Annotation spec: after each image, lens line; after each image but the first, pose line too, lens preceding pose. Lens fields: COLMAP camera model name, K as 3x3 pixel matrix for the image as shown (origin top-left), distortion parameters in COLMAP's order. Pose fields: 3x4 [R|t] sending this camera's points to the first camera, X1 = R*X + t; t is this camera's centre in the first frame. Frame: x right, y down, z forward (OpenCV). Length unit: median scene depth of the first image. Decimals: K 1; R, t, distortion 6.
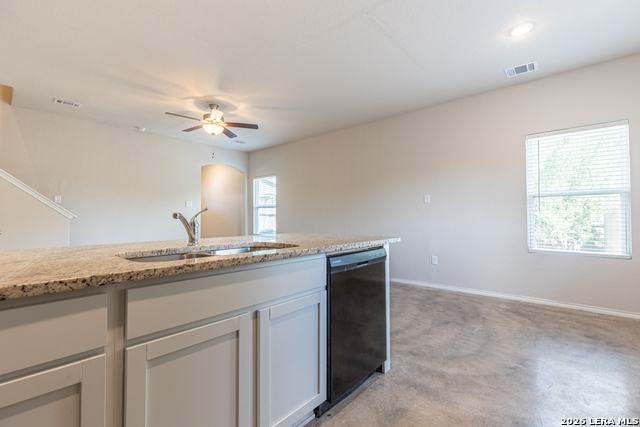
lens RADIAL K [[288.4, 0, 322.1], [0, 288.4, 212.9], [0, 0, 1]] dist [0.005626, 0.000109]
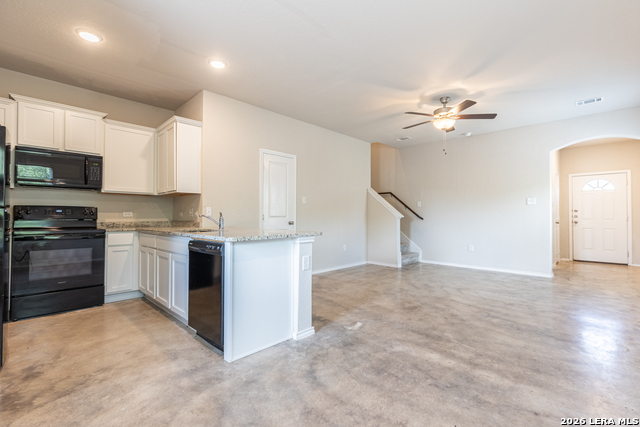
lens RADIAL K [[288.4, 0, 322.1], [0, 288.4, 212.9], [0, 0, 1]] dist [0.005626, 0.000109]
pose [[-0.054021, -0.012781, -0.998458, 1.220157], [0.013925, 0.999811, -0.013552, 0.019102], [0.998443, -0.014636, -0.053833, 1.351042]]
